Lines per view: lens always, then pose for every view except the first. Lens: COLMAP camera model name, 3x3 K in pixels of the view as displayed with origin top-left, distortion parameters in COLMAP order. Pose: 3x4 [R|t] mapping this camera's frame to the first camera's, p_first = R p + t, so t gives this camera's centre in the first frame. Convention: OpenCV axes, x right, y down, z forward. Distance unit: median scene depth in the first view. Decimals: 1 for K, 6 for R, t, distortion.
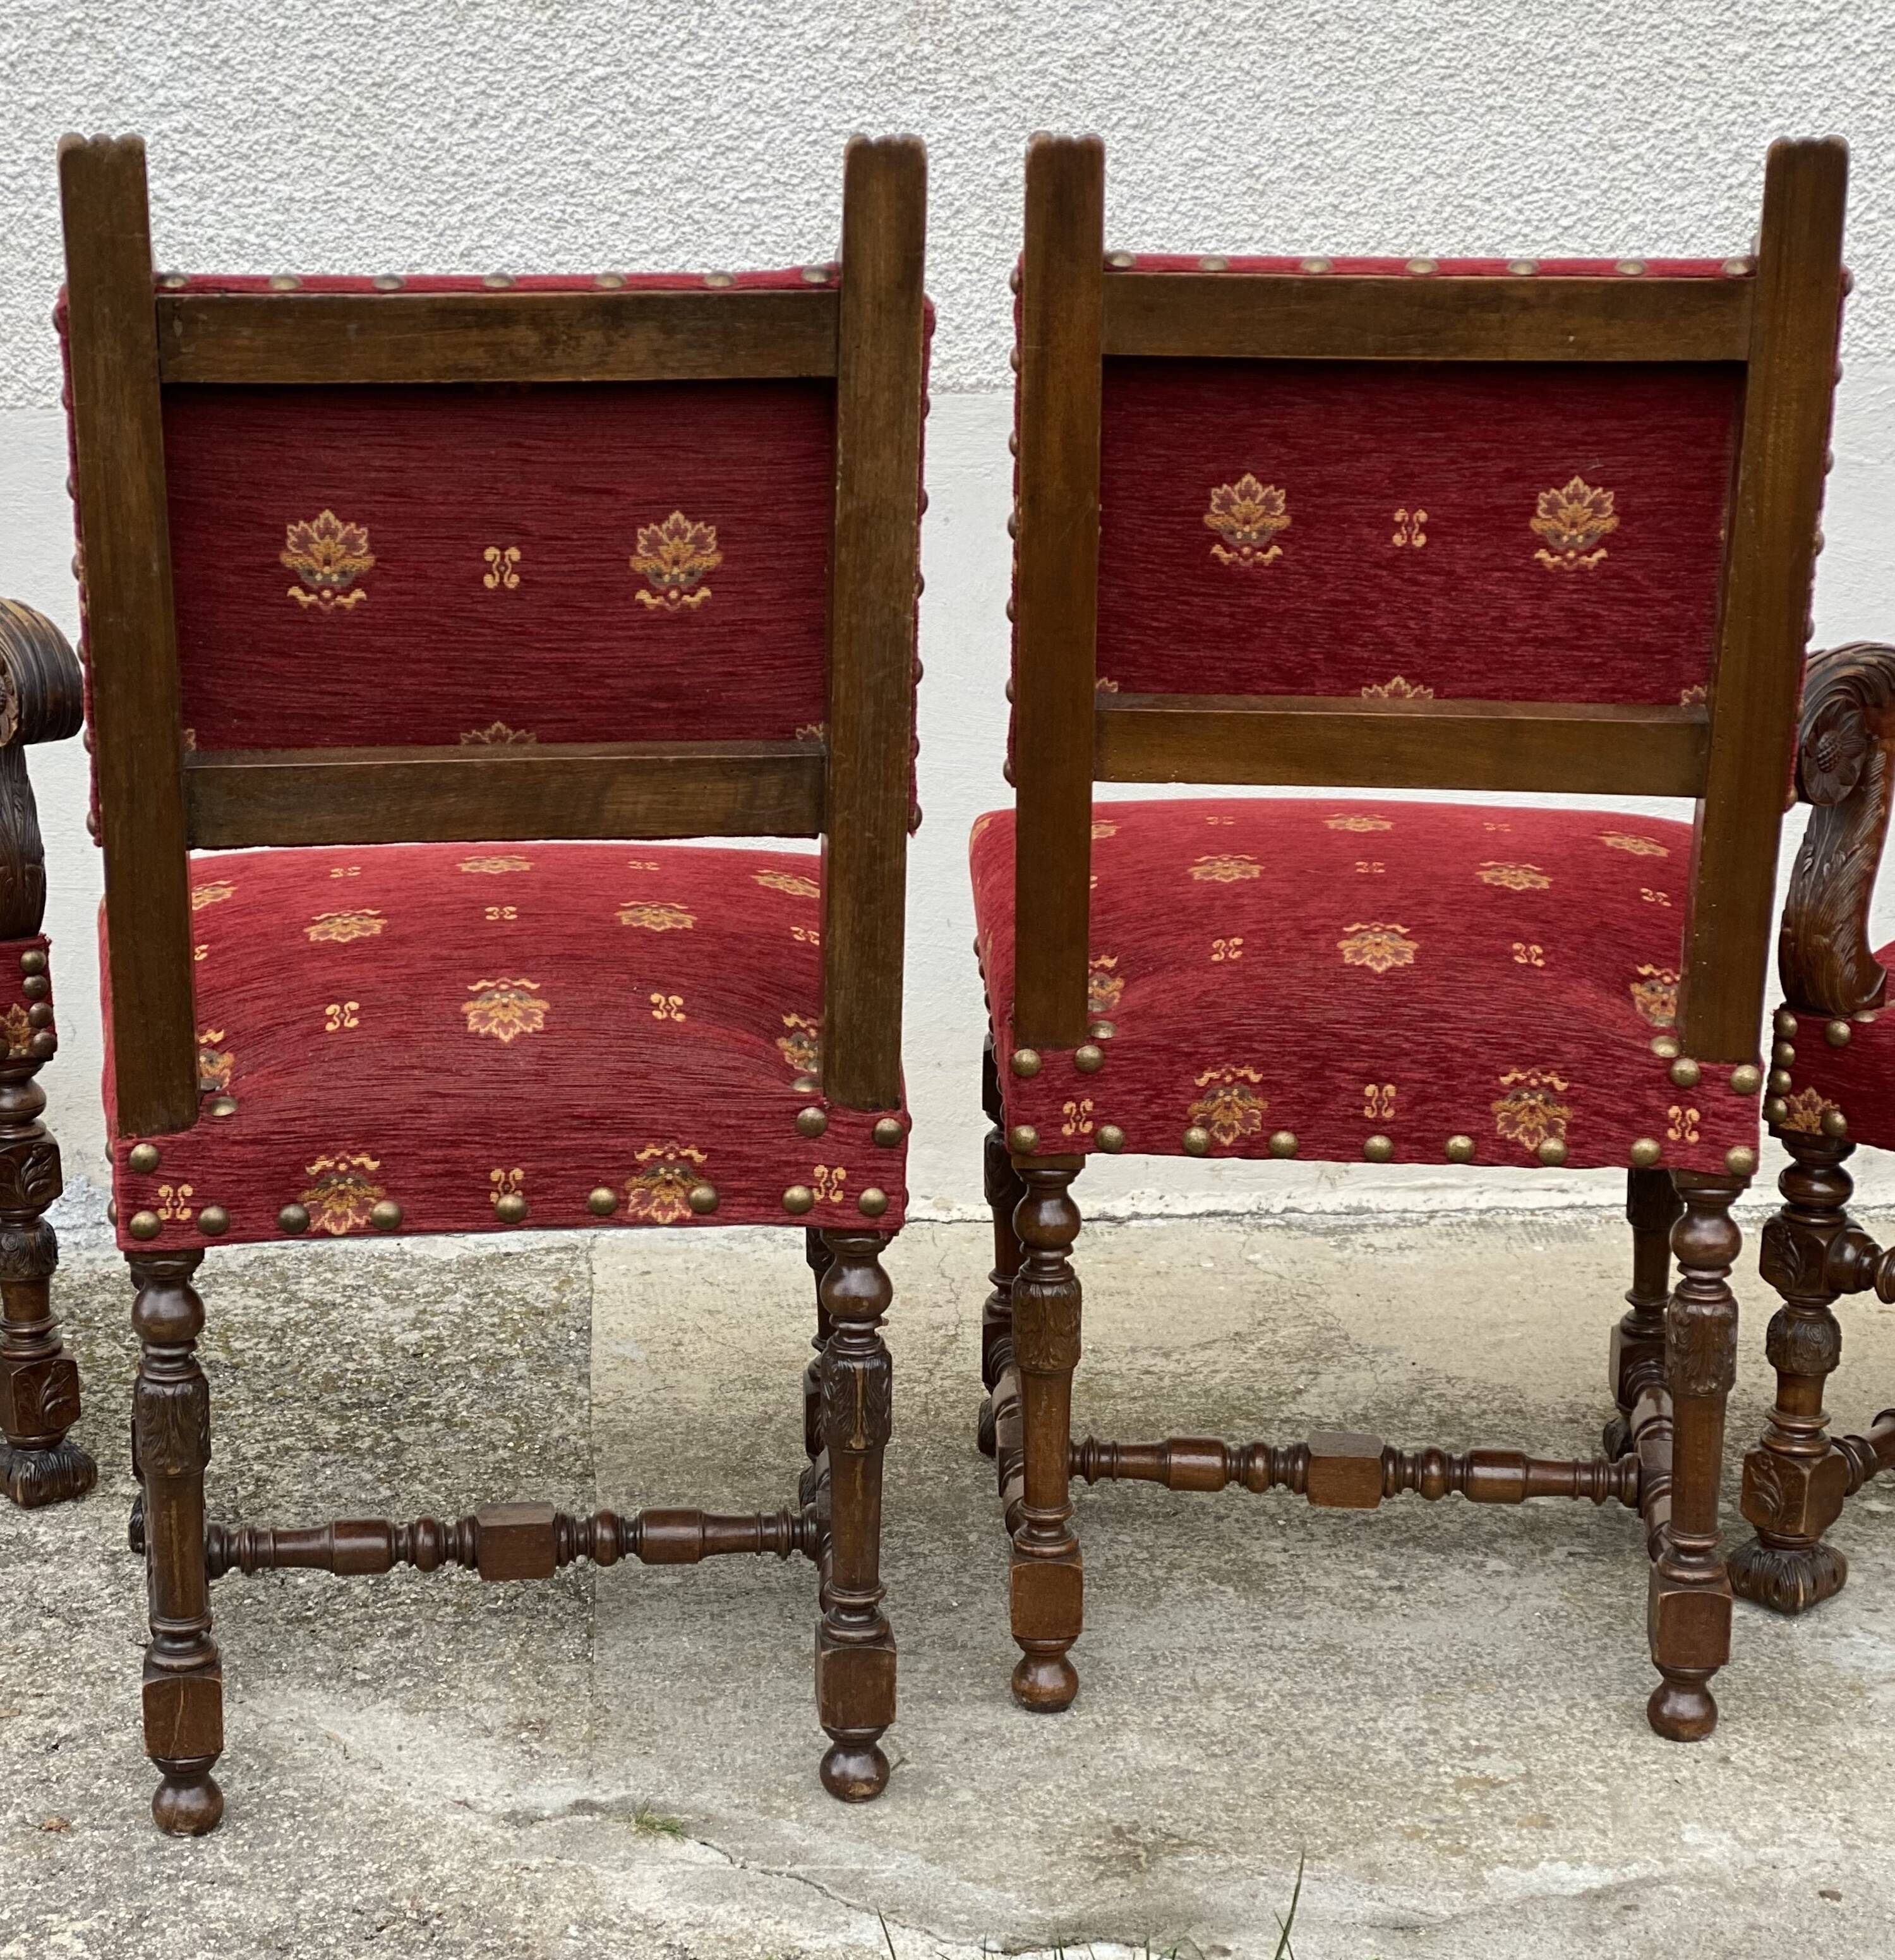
lens RADIAL K [[4041.6, 0, 881.6], [0, 4041.6, 1017.5], [0, 0, 1]] dist [0.205233, -0.434801]
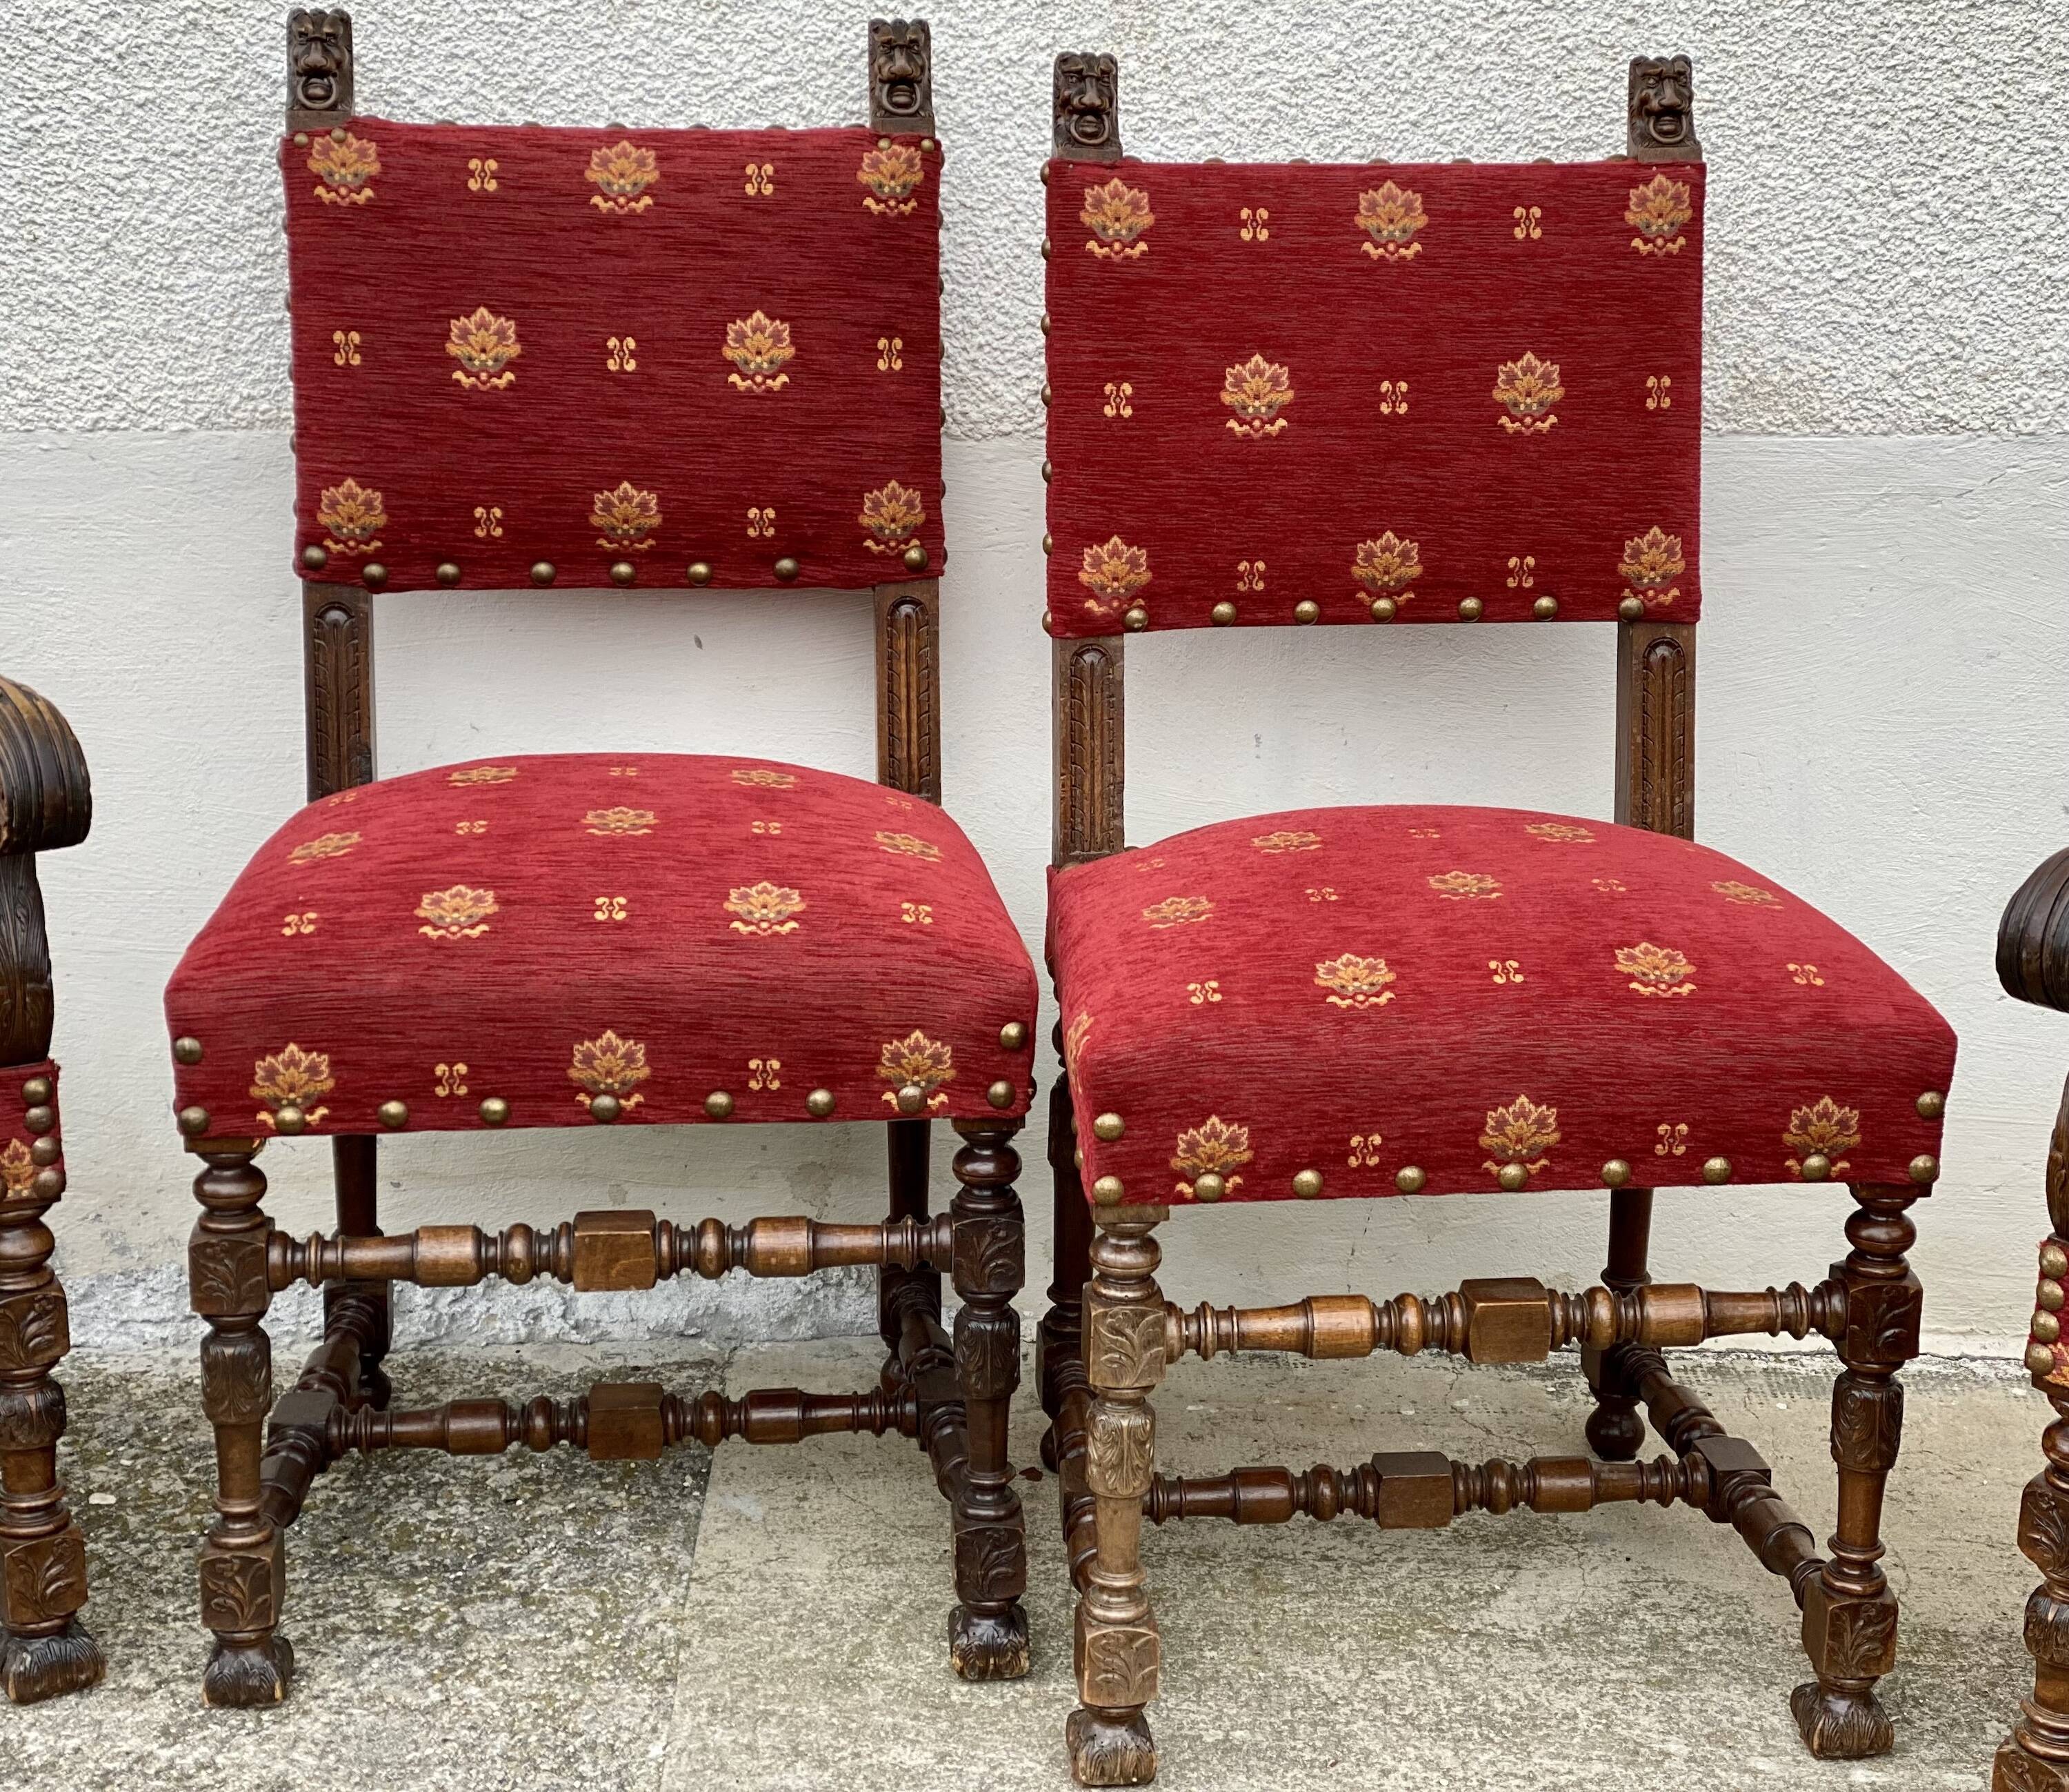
lens RADIAL K [[3757.3, 0, 1116.3], [0, 3757.3, 813.5], [0, 0, 1]] dist [0.207542, -0.439762]
pose [[0.998827, 0.033435, -0.035011, 0.042617], [-0.033913, 0.999338, -0.013158, -0.061035], [0.034548, 0.014330, 0.999300, 0.166187]]
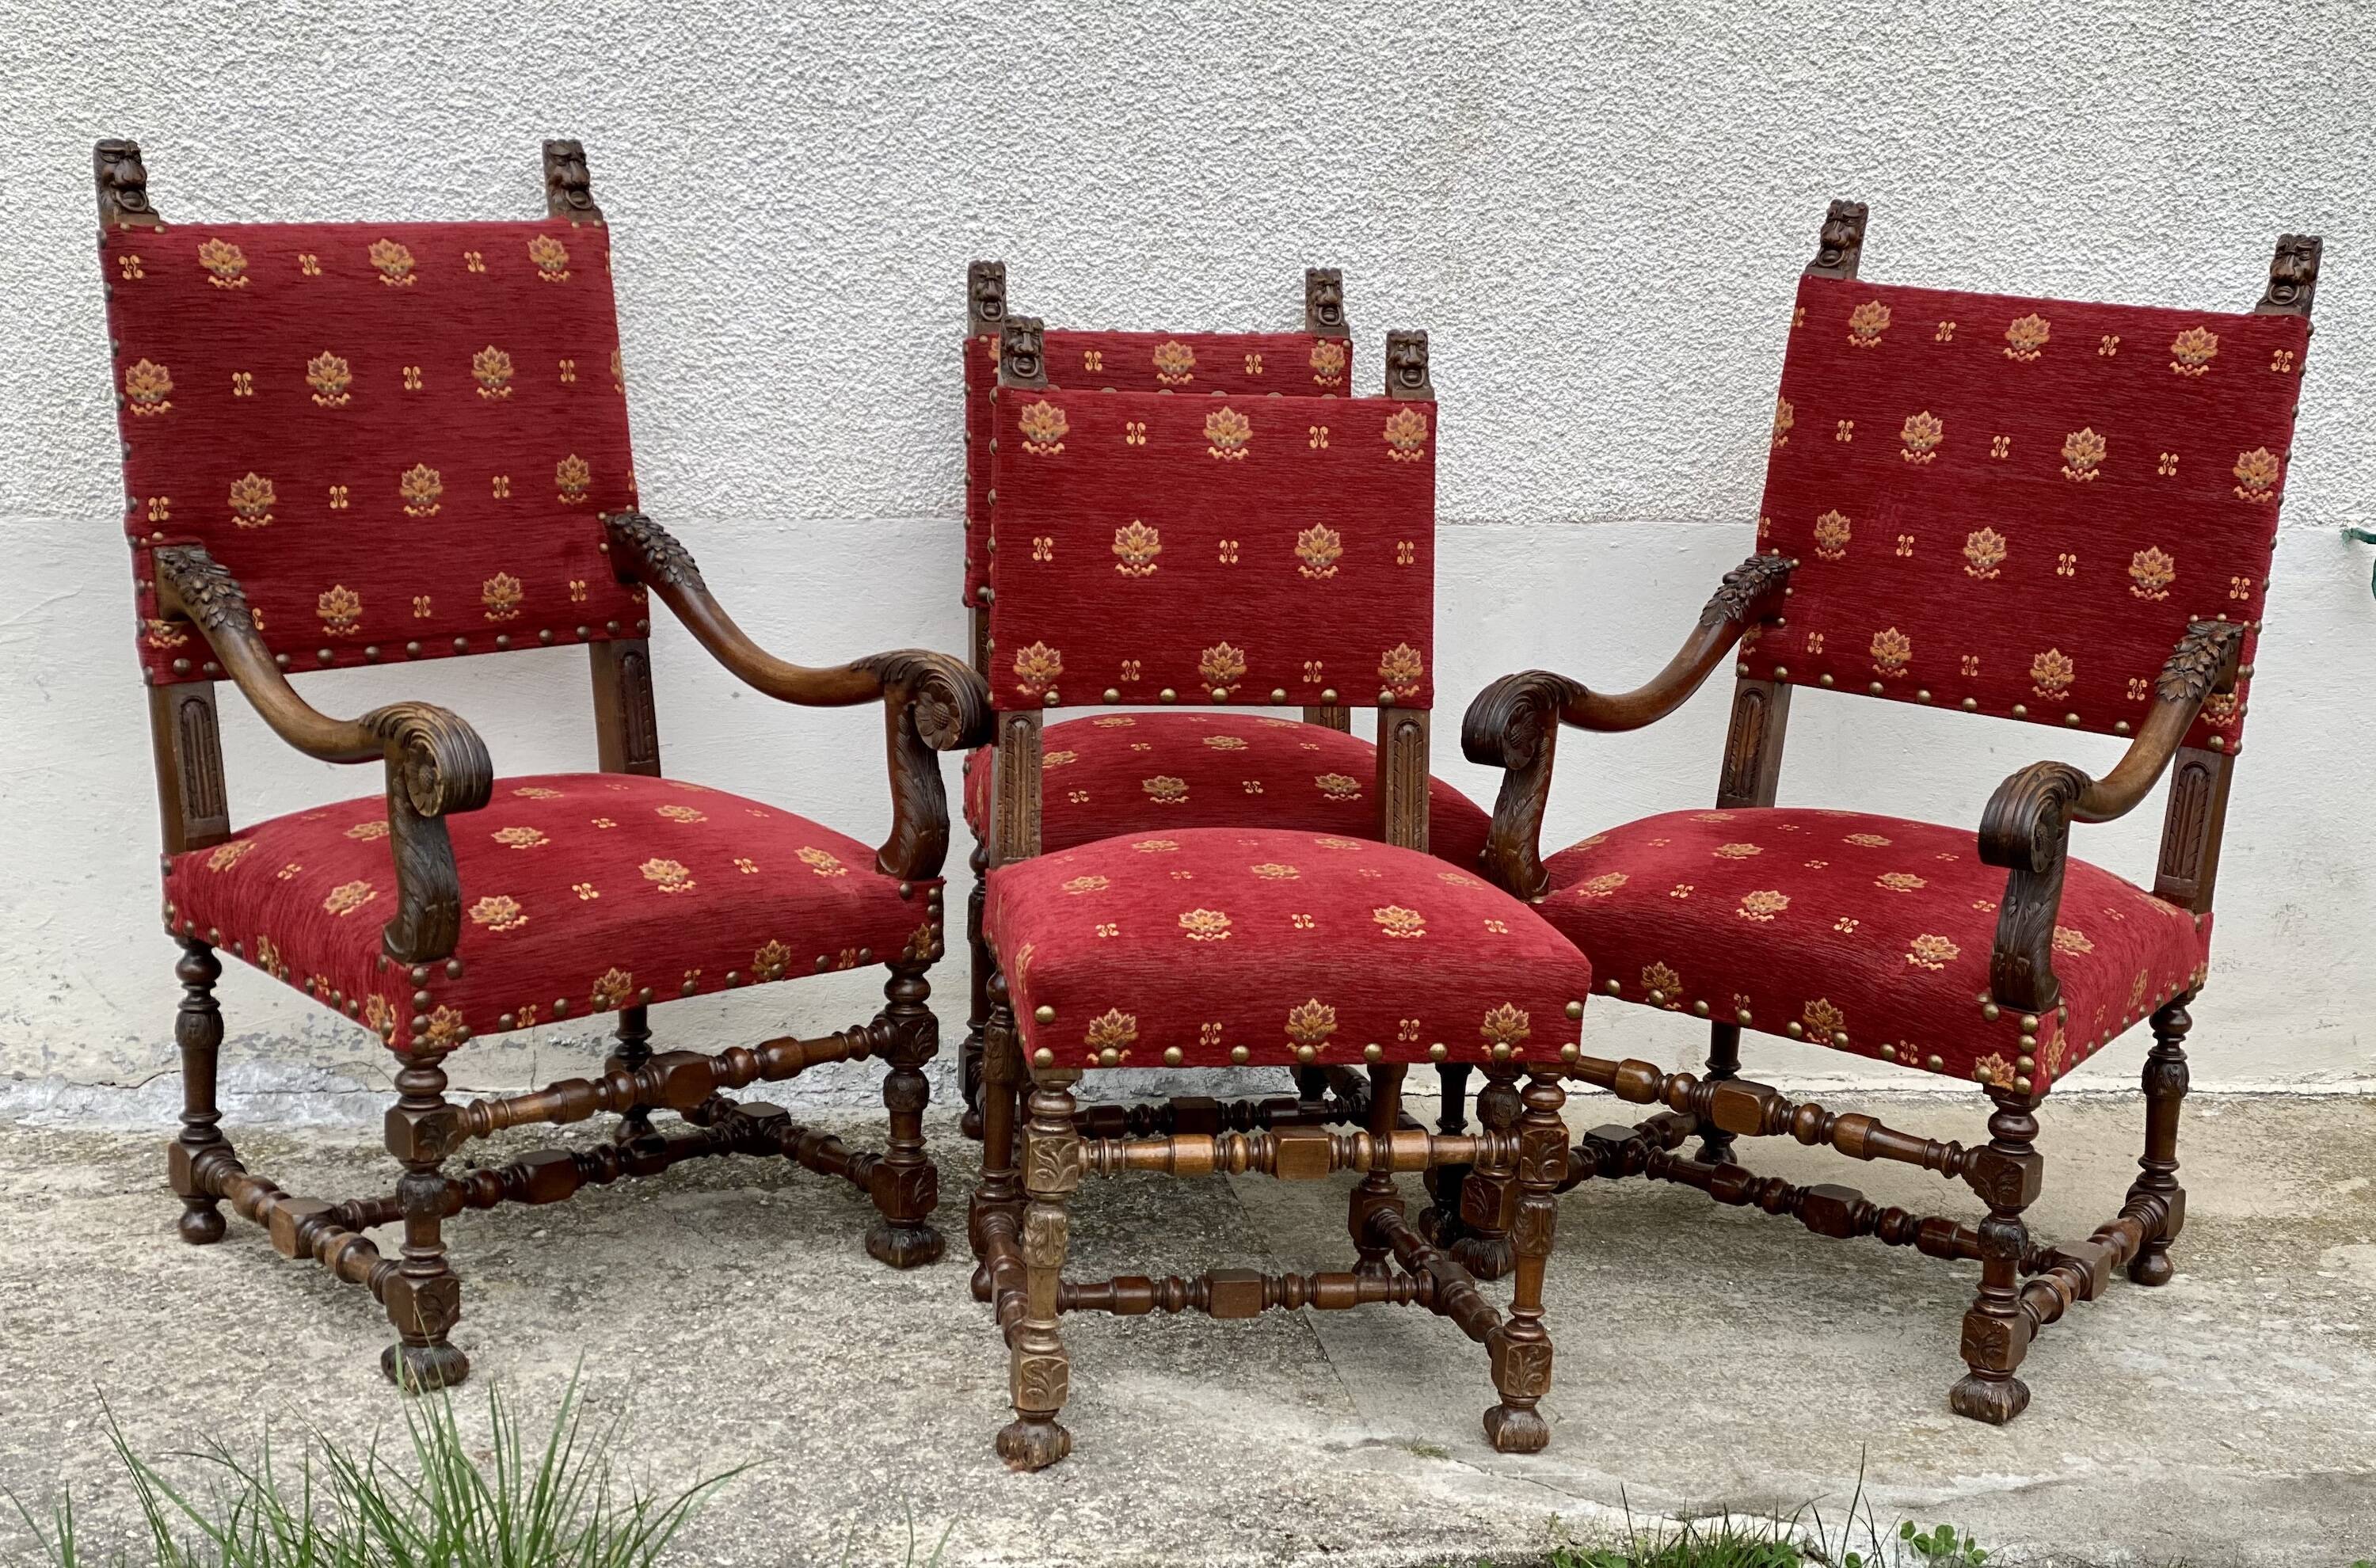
lens RADIAL K [[3656.3, 0, 1243.6], [0, 3656.3, 780.8], [0, 0, 1]] dist [0.158981, 0.036611]
pose [[0.990731, 0.021680, 0.134100, -0.240588], [-0.012897, 0.997735, -0.066020, 0.027549], [-0.135227, 0.063679, 0.988766, -0.298816]]
